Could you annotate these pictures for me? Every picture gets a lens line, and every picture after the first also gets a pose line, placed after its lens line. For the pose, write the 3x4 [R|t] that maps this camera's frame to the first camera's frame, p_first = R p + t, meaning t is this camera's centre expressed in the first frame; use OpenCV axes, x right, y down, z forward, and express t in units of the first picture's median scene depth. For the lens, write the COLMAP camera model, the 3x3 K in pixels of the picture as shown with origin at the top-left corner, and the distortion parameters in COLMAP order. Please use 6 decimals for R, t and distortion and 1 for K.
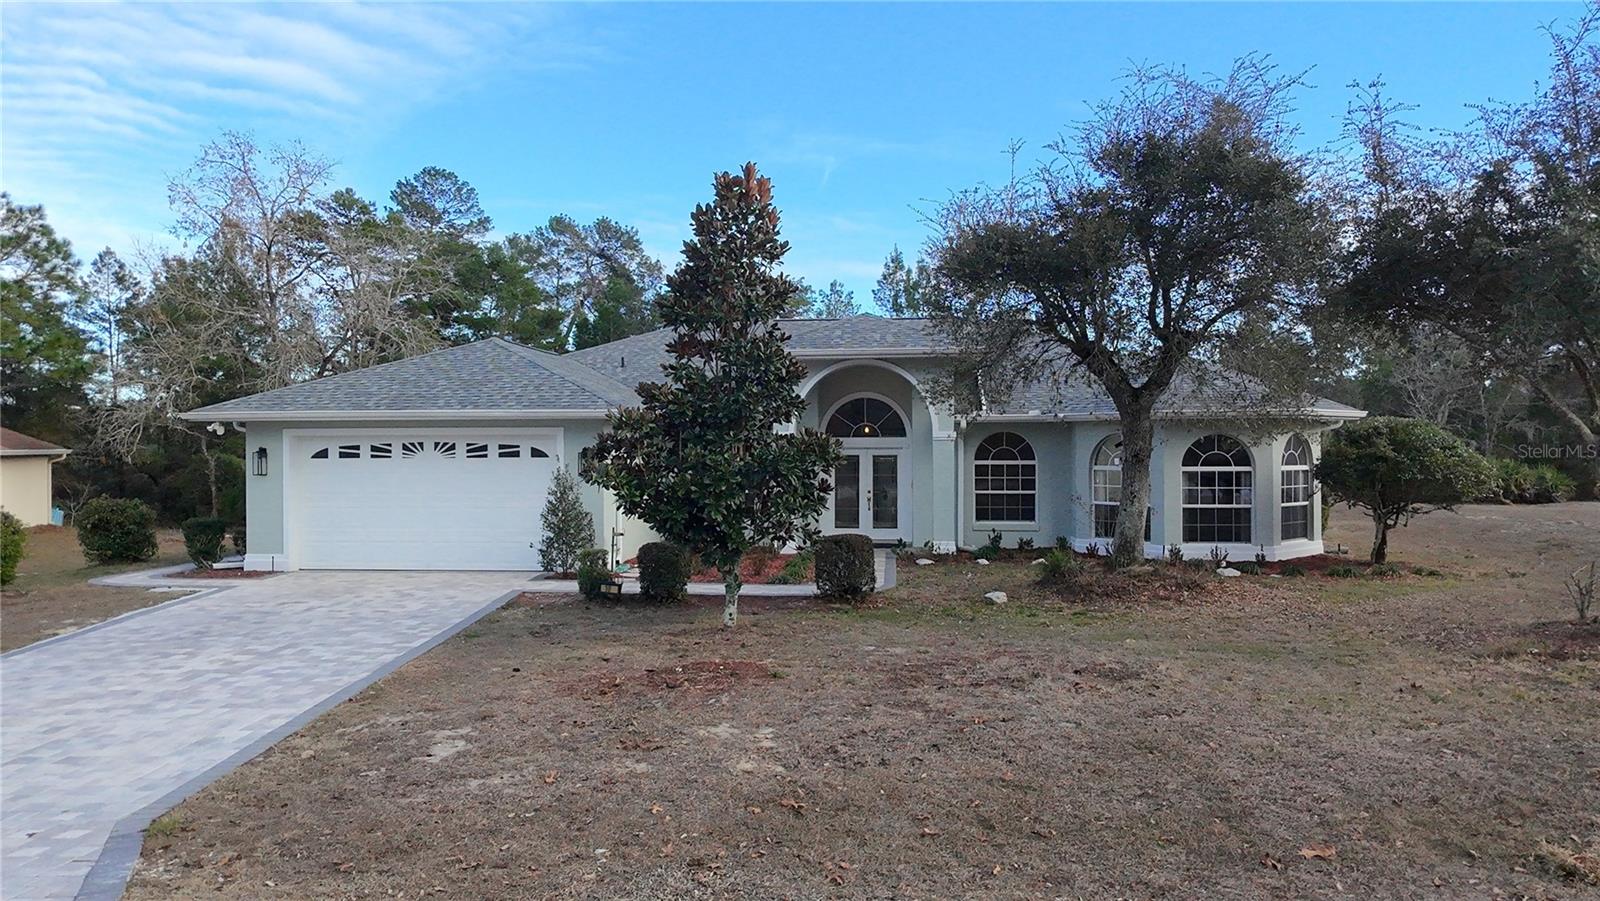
lens RADIAL K [[1014.5, 0, 800.0], [0, 1014.5, 450.5], [0, 0, 1]] dist [0.004579, -0.004719]
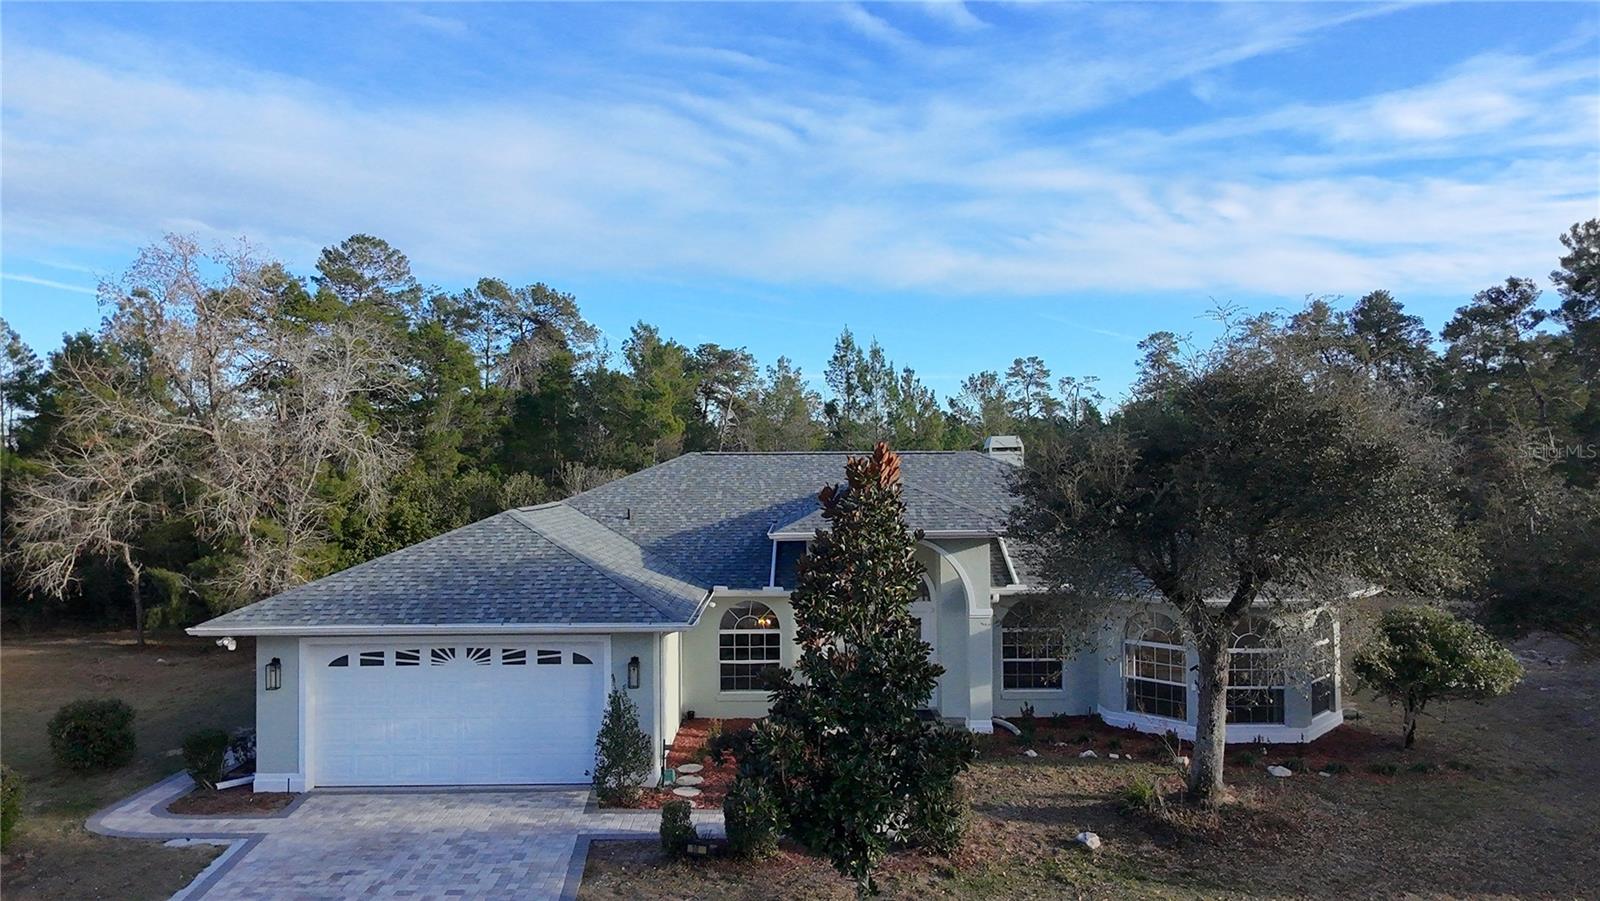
lens RADIAL K [[1014.5, 0, 800.0], [0, 1014.5, 450.5], [0, 0, 1]] dist [0.004579, -0.004719]
pose [[0.994991, -0.003835, 0.099887, -0.134778], [0.005718, 0.999811, -0.018570, -0.159280], [-0.099797, 0.019048, 0.994825, 0.025782]]
